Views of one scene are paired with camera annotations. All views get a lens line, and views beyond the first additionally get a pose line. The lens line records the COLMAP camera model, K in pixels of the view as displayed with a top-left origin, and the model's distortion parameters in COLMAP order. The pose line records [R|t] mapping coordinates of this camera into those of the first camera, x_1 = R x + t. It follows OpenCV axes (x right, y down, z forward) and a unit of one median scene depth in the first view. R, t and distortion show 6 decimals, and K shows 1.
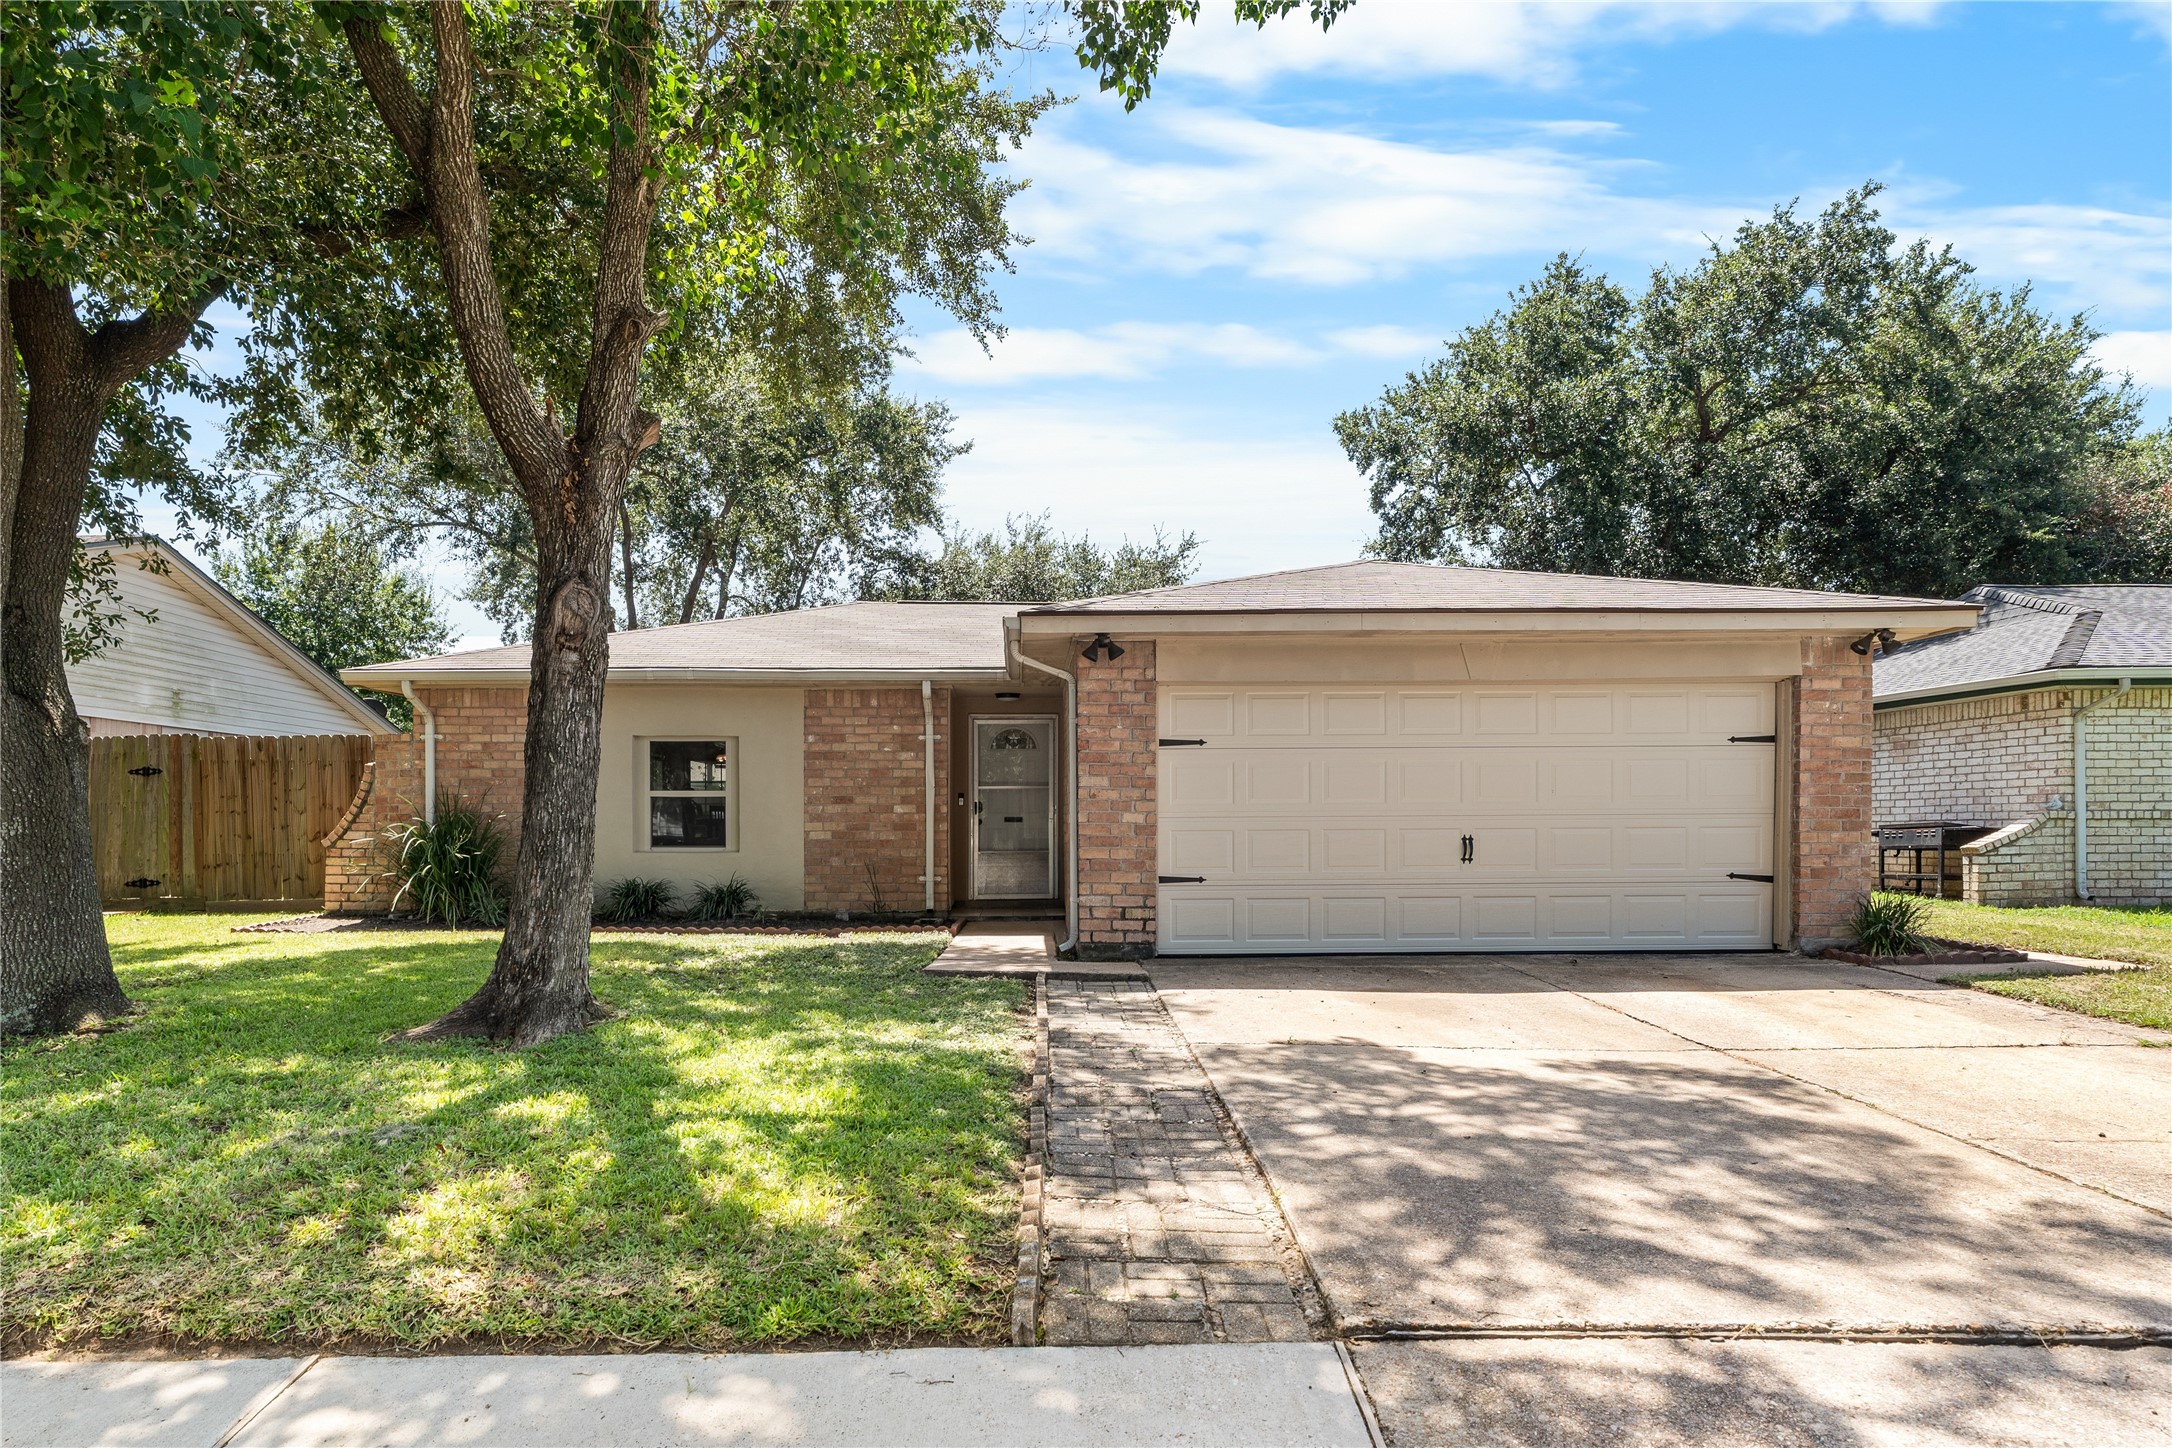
lens RADIAL K [[1200.1, 0, 1085.5], [0, 1200.1, 829.4], [0, 0, 1]] dist [-0.002798, -0.000070]
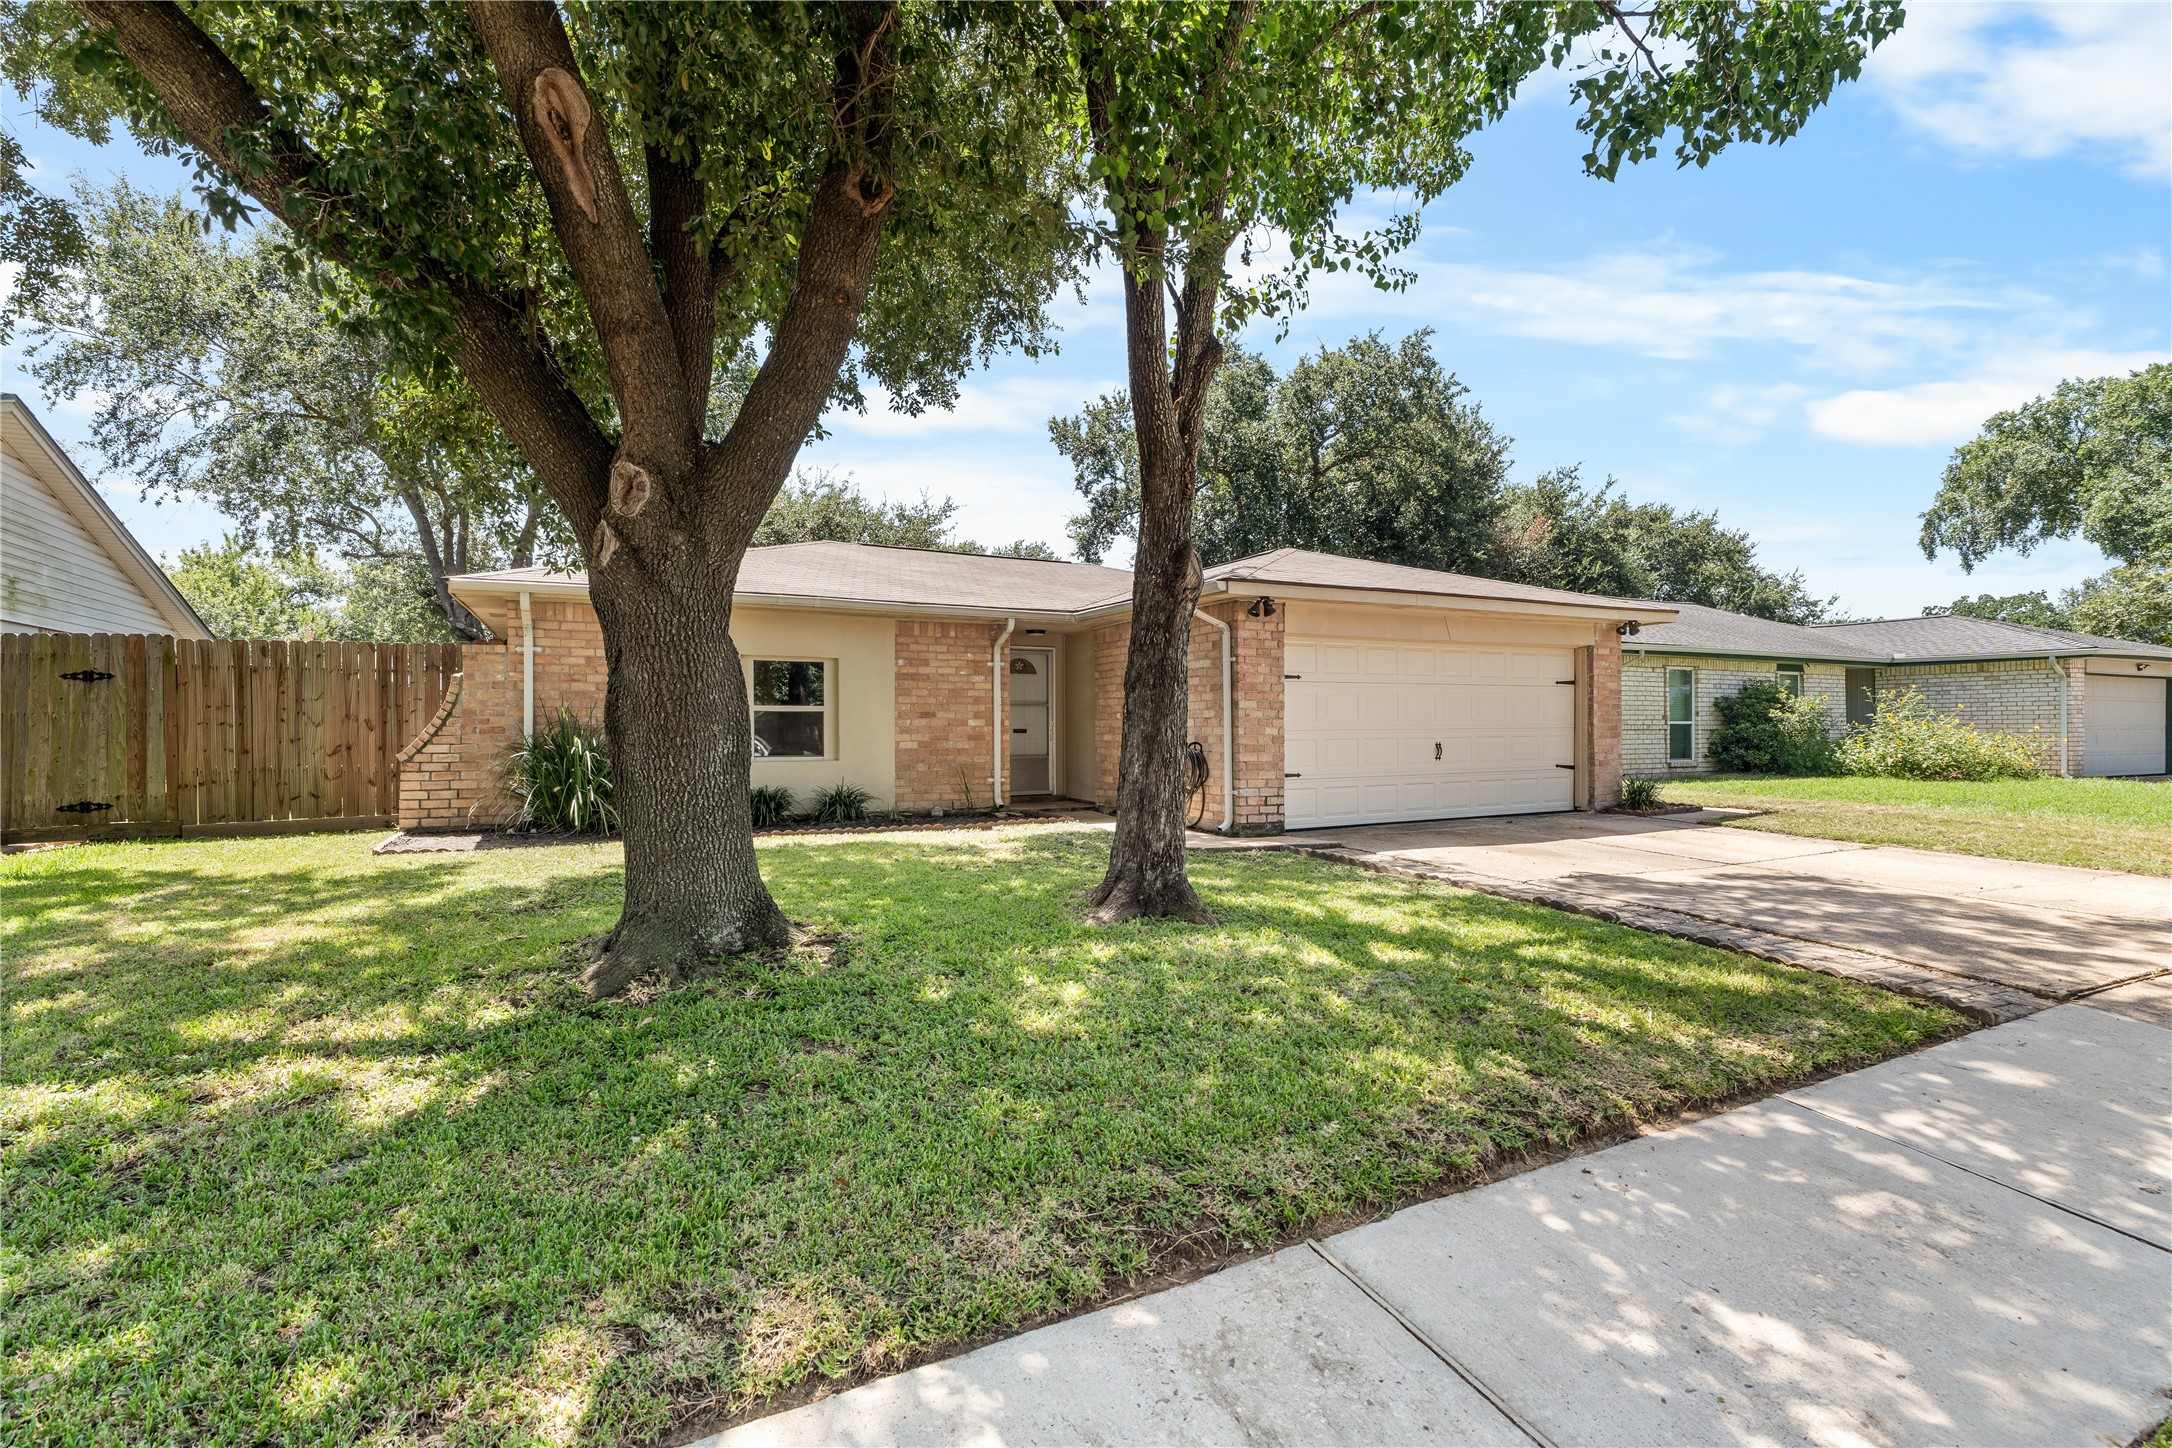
lens RADIAL K [[978.6, 0, 1089.9], [0, 978.6, 722.6], [0, 0, 1]] dist [-0.004092, 0.001565]
pose [[0.897082, 0.002294, 0.441858, -0.486046], [0.003082, 0.999930, -0.011448, -0.005441], [-0.441853, 0.011632, 0.897012, 0.065967]]
